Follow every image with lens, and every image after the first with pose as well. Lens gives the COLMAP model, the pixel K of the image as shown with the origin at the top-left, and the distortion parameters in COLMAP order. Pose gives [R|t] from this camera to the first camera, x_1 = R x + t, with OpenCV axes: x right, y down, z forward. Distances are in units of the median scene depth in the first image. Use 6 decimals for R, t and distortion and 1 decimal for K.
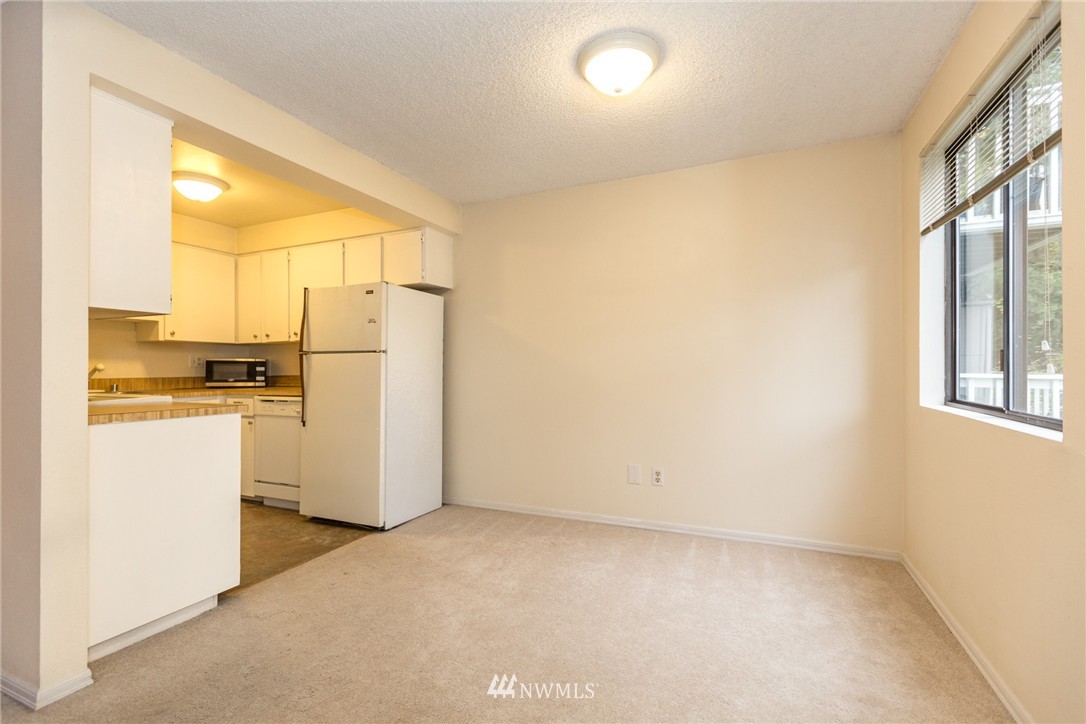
lens RADIAL K [[490.7, 0, 538.8], [0, 490.7, 373.7], [0, 0, 1]] dist [0.003465, -0.002527]
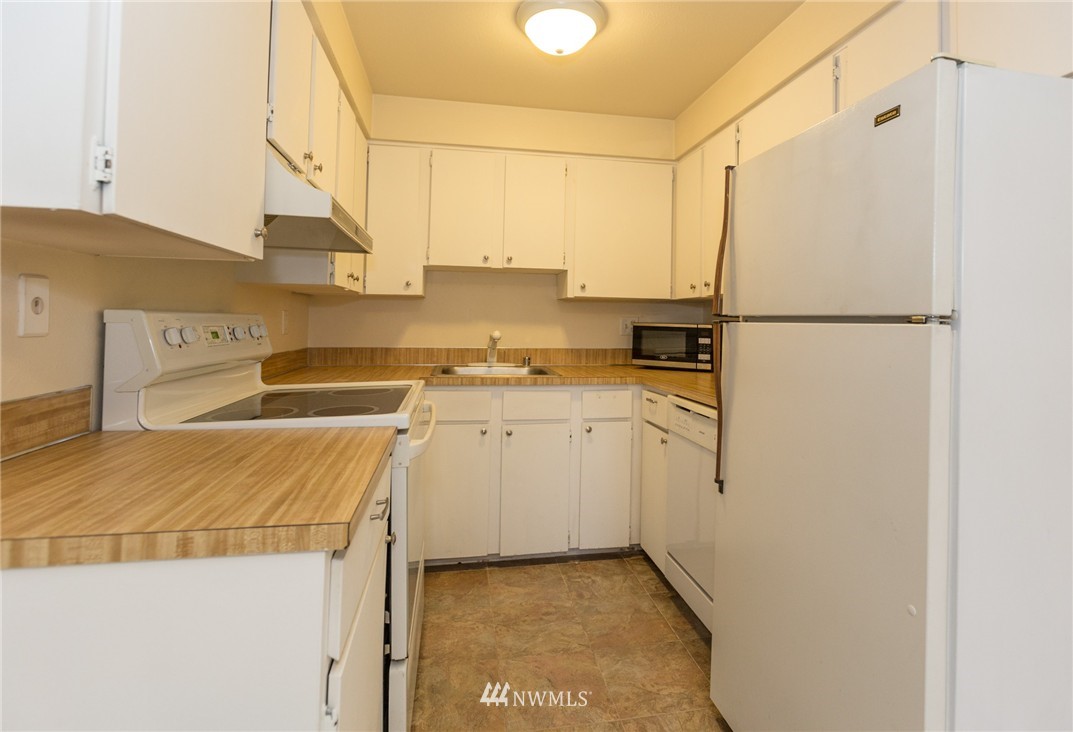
lens RADIAL K [[523.8, 0, 550.7], [0, 523.8, 306.0], [0, 0, 1]] dist [-0.000962, 0.000768]
pose [[0.567877, -0.011648, -0.823031, -0.163255], [-0.025414, 0.999175, -0.031677, -0.030454], [0.822721, 0.038905, 0.567113, 0.534293]]
